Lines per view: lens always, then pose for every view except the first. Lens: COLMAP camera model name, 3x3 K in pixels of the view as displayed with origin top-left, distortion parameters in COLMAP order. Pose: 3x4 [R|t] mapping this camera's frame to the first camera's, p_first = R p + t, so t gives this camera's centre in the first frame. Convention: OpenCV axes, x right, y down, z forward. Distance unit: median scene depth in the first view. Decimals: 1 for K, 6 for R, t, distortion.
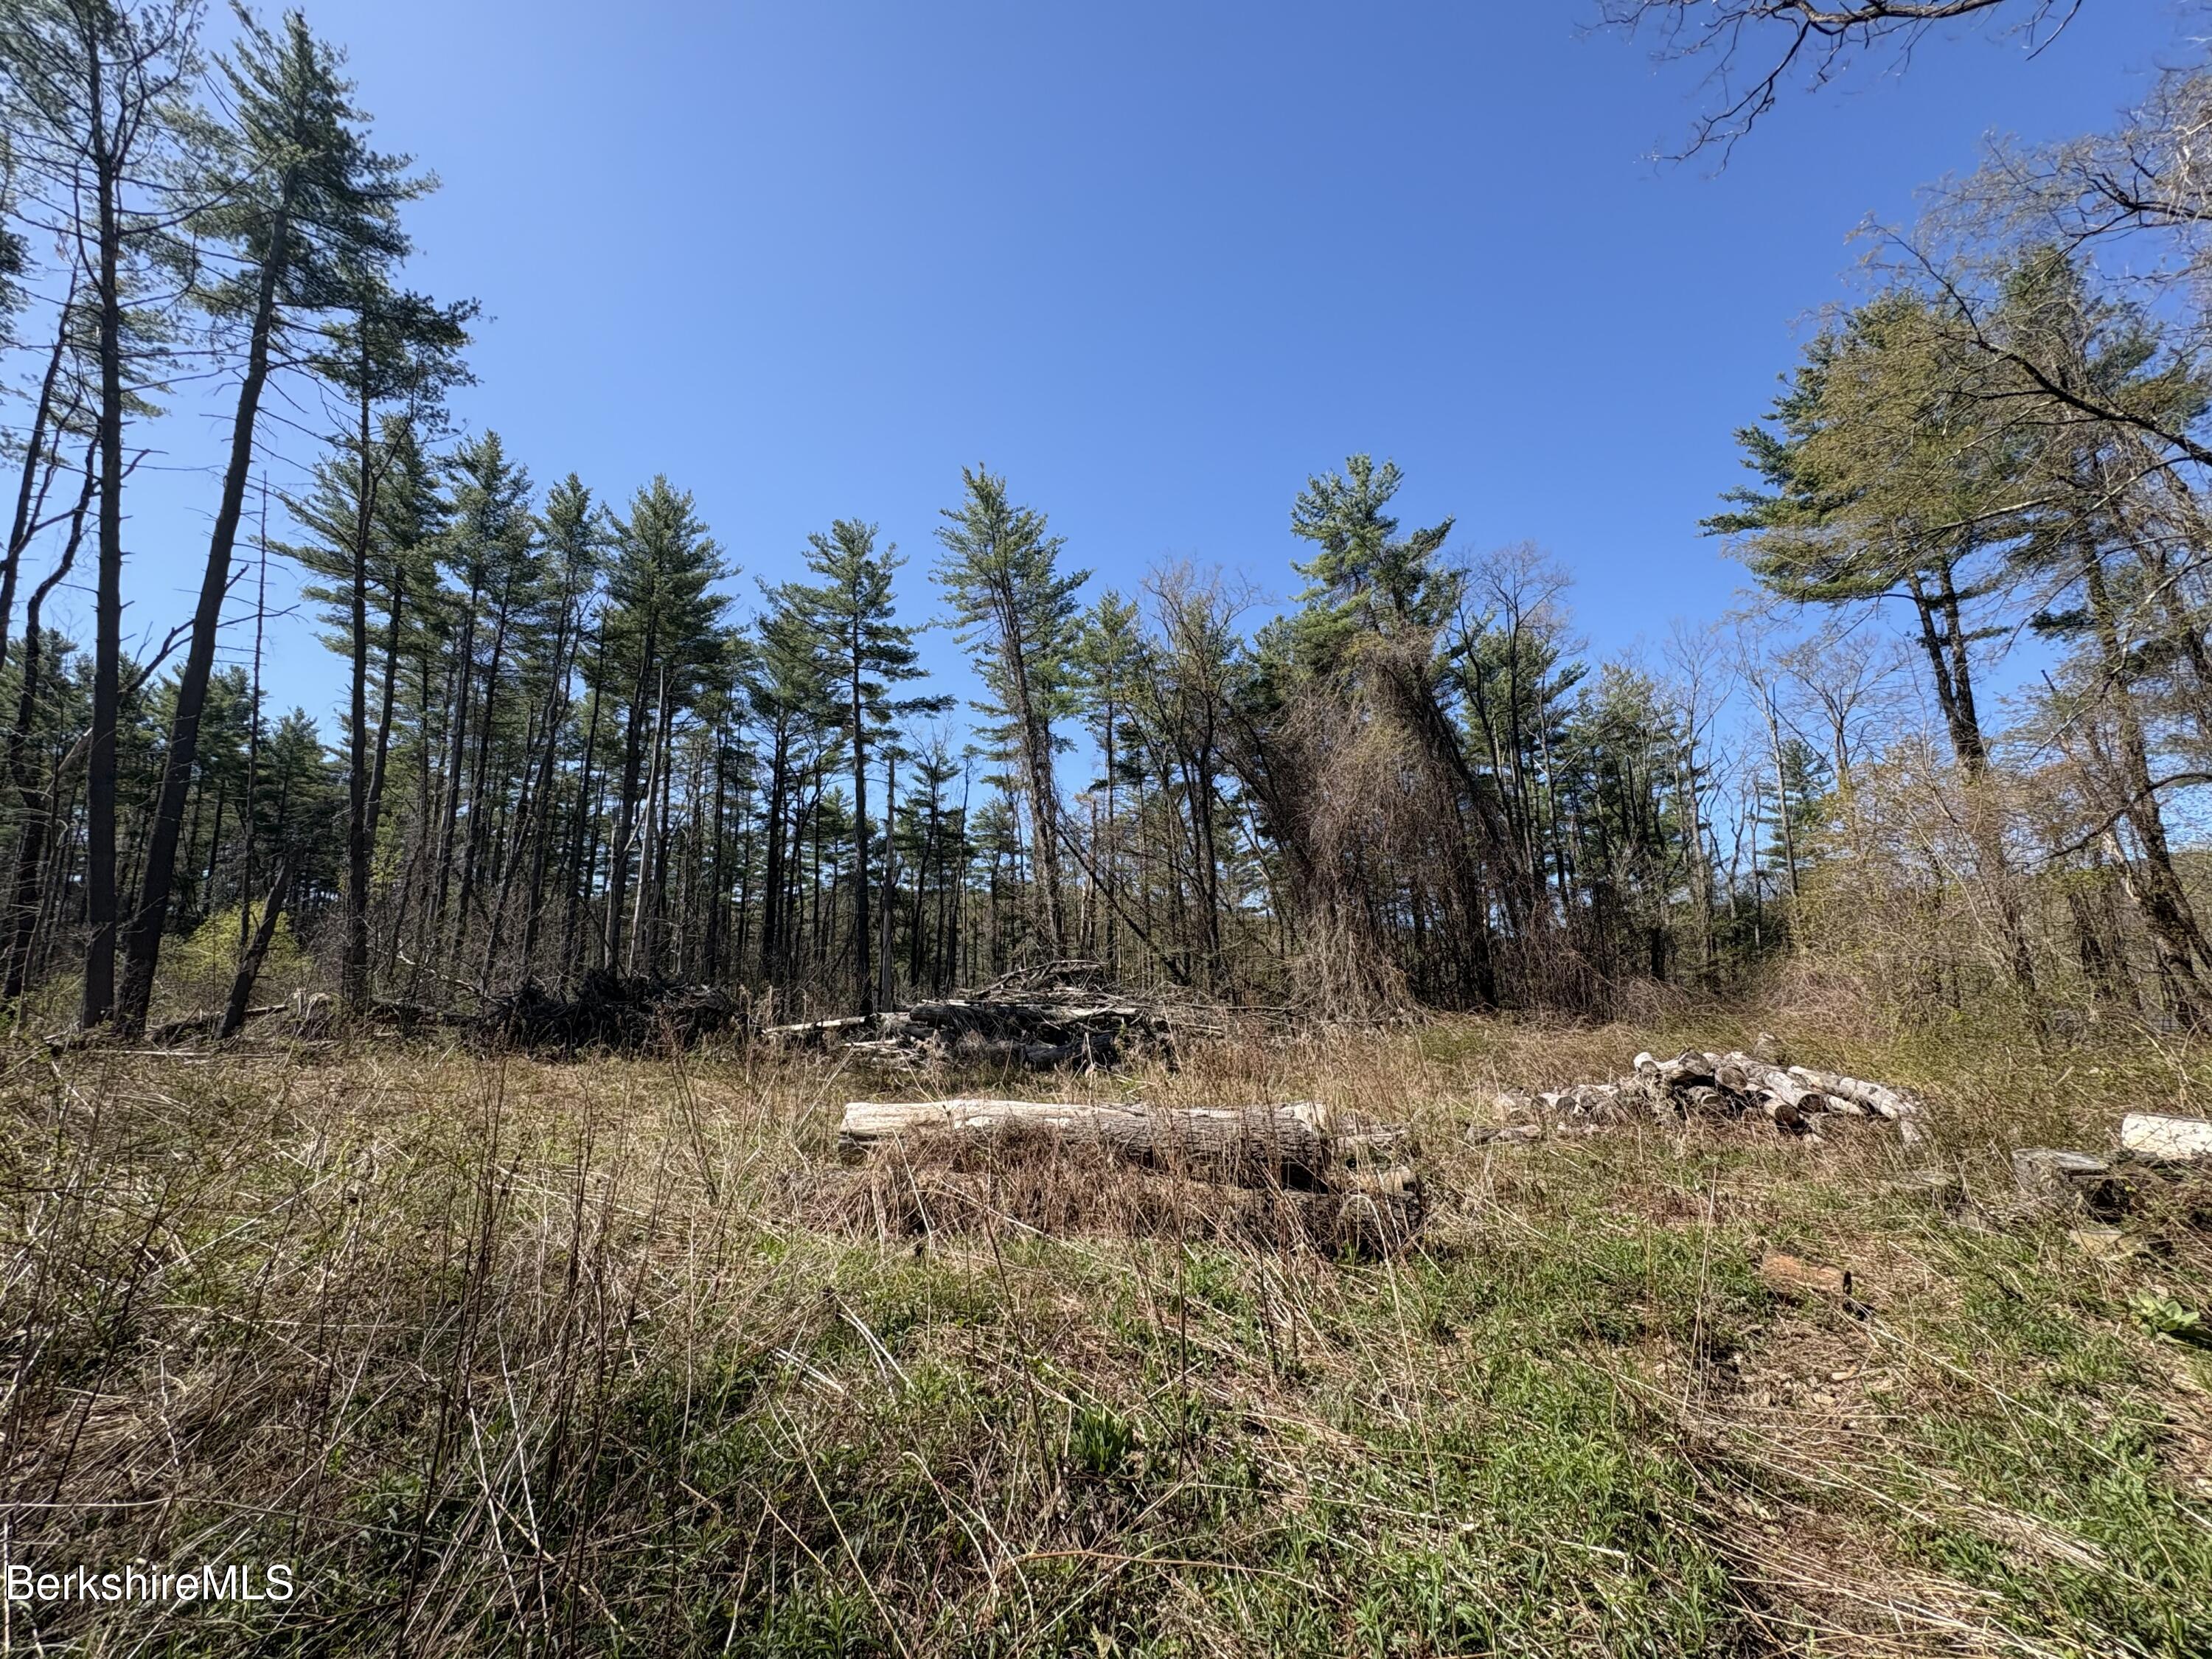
lens RADIAL K [[880.6, 0, 1108.8], [0, 880.6, 825.5], [0, 0, 1]] dist [0.001276, 0.000343]
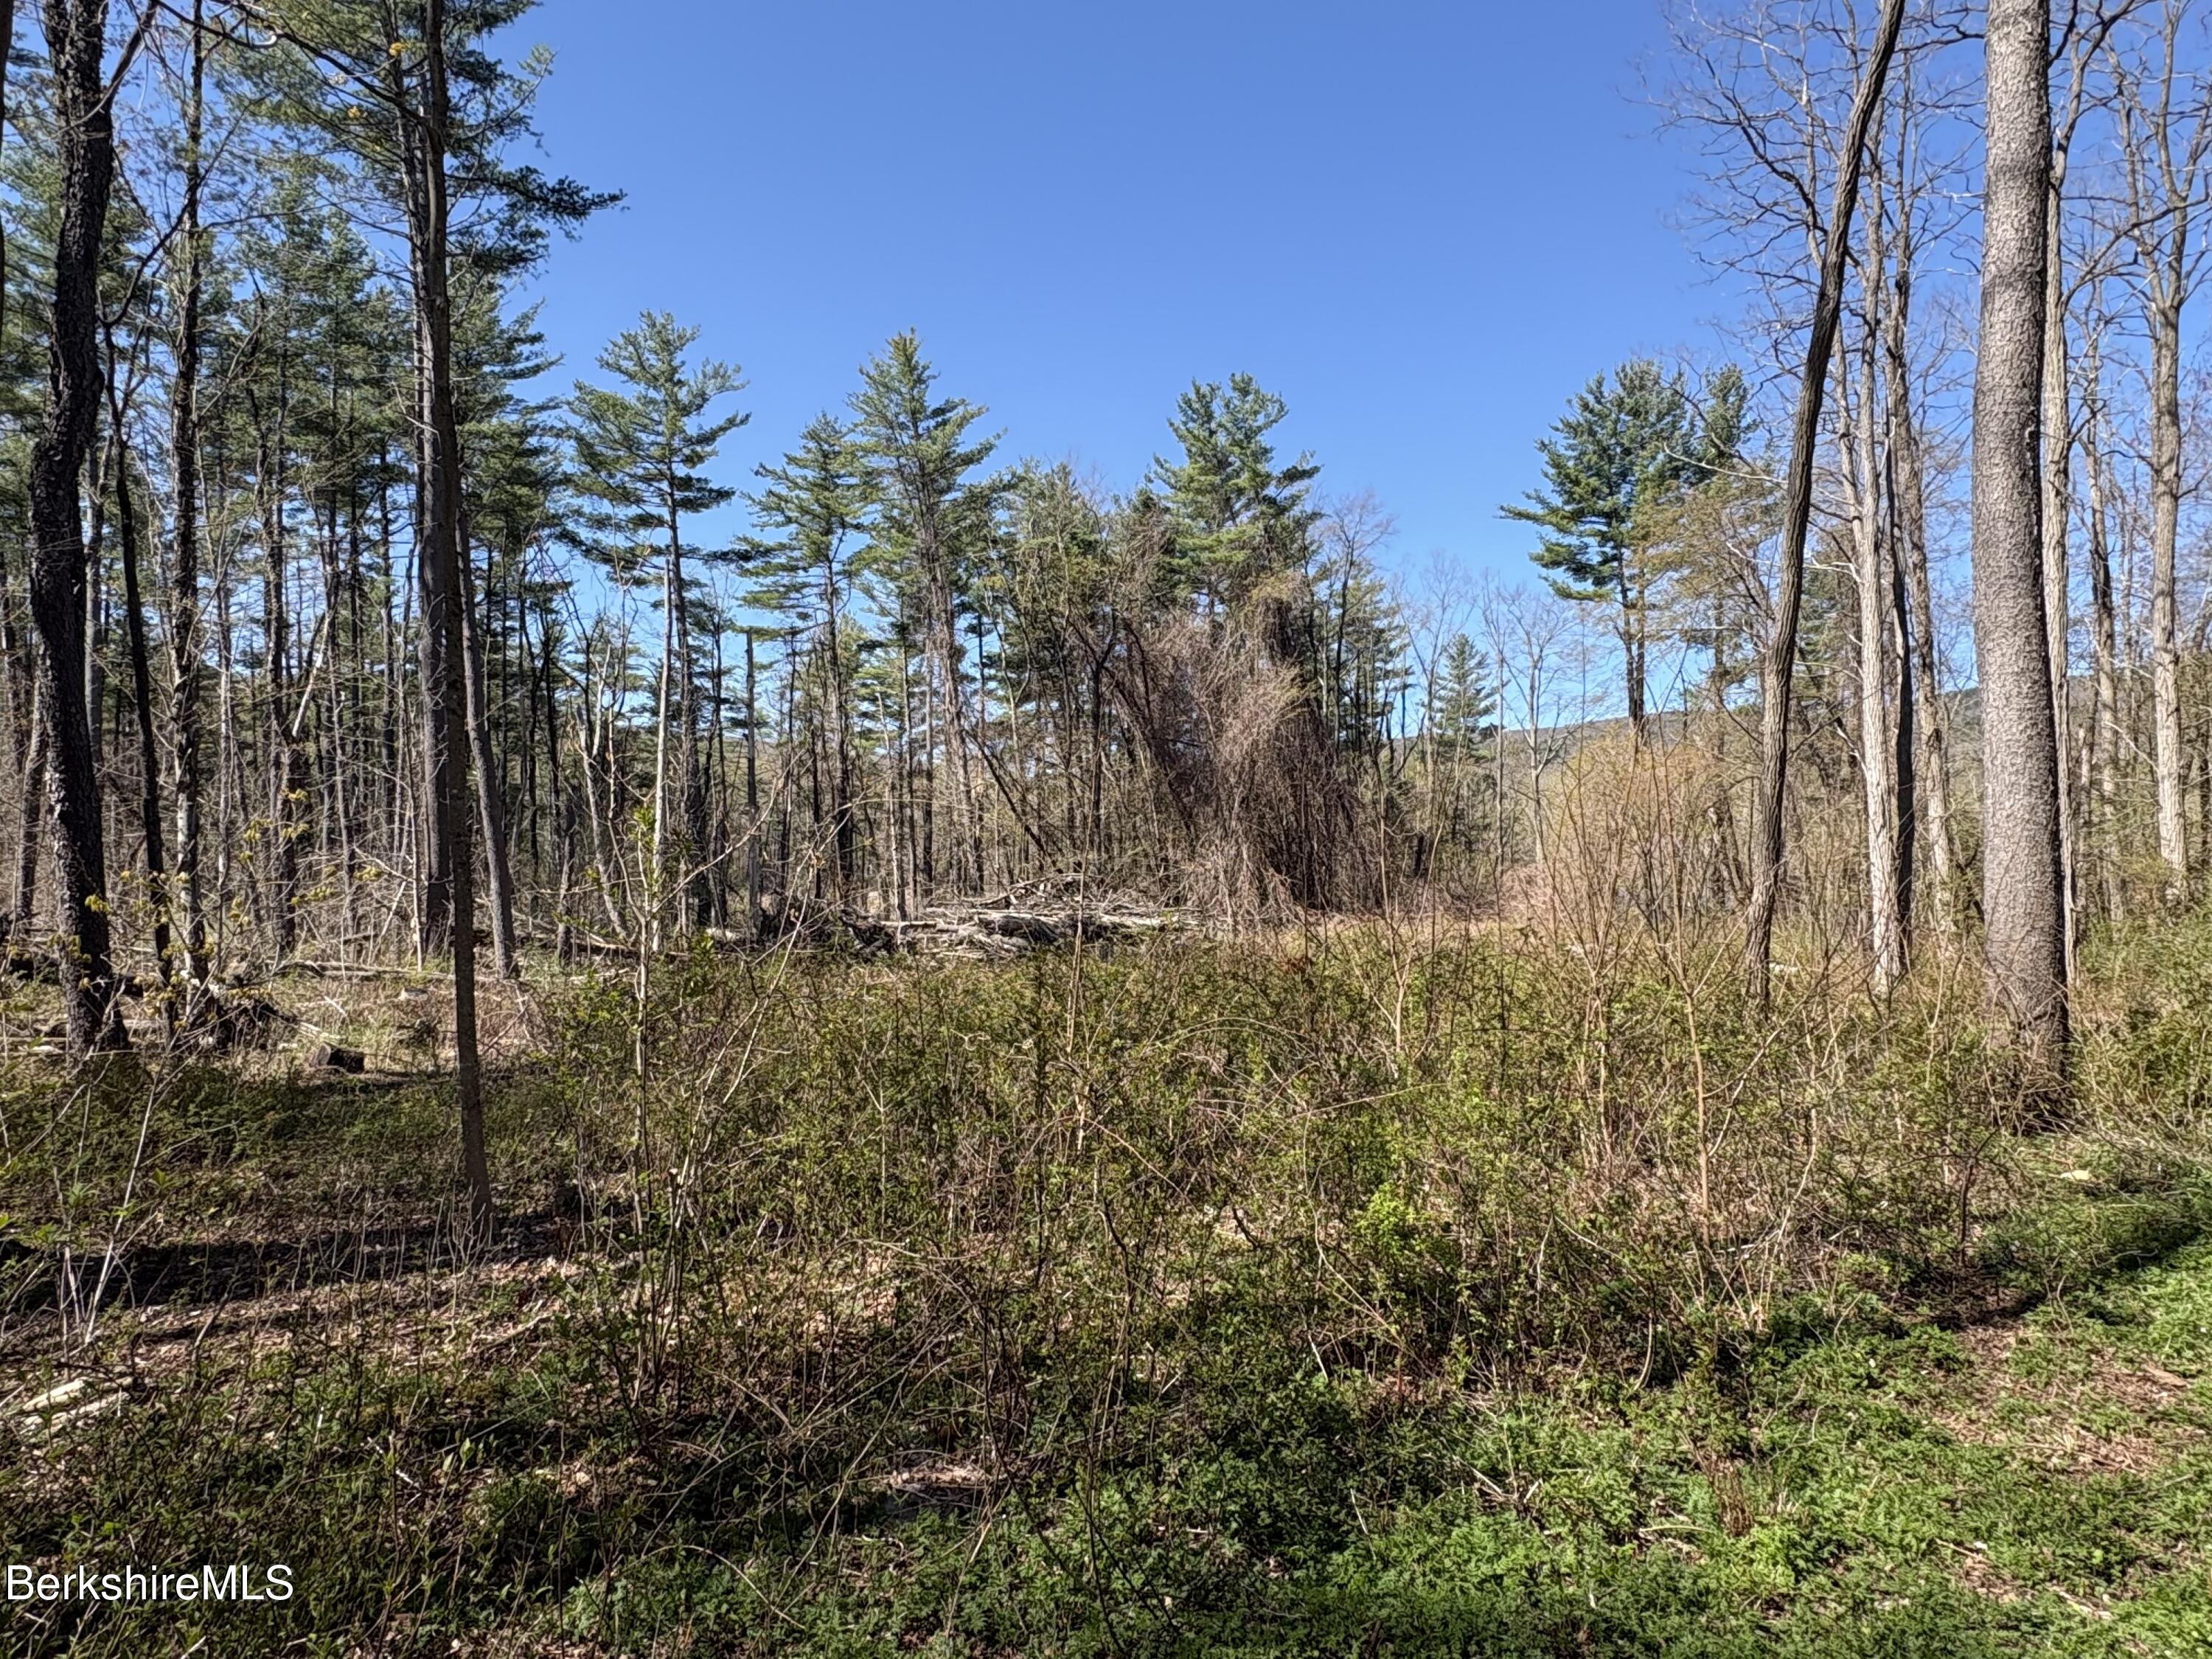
lens RADIAL K [[1301.0, 0, 1105.1], [0, 1301.0, 826.9], [0, 0, 1]] dist [-0.003192, 0.003136]
pose [[0.882720, 0.010192, 0.469788, -0.700915], [-0.094345, 0.983251, 0.155939, -0.157160], [-0.460331, -0.181973, 0.868897, -0.411829]]
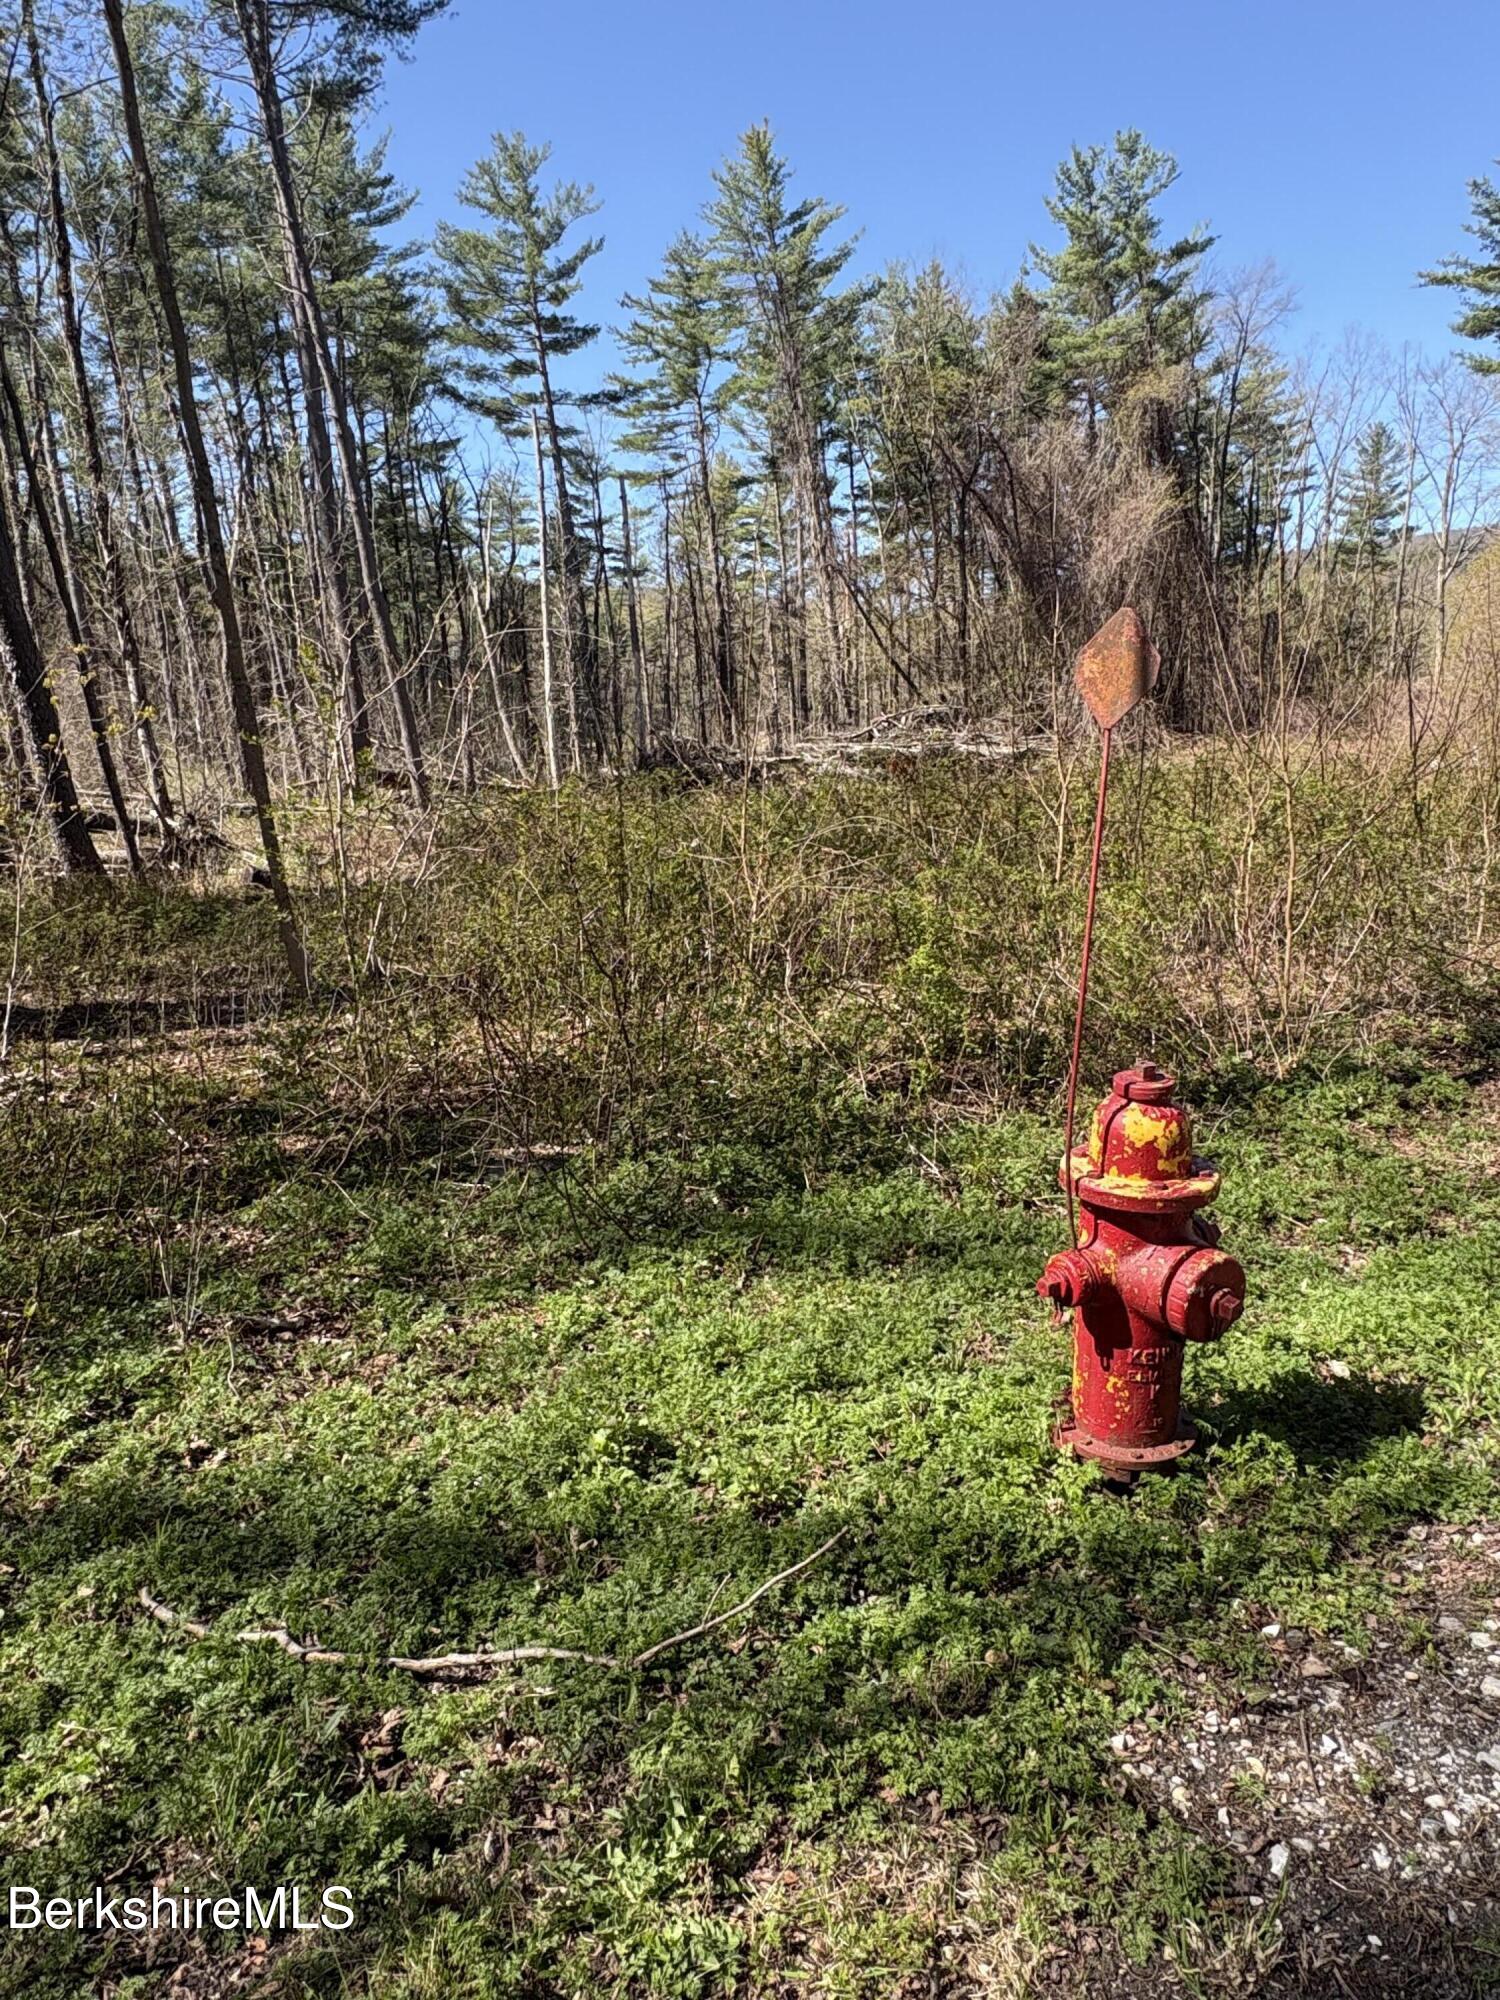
lens RADIAL K [[1212.0, 0, 762.2], [0, 1212.0, 1001.4], [0, 0, 1]] dist [0.000302, -0.000686]
pose [[0.953807, -0.107547, 0.280510, -0.672521], [-0.023164, 0.904619, 0.425592, -0.159605], [-0.299525, -0.412431, 0.860340, -0.437909]]
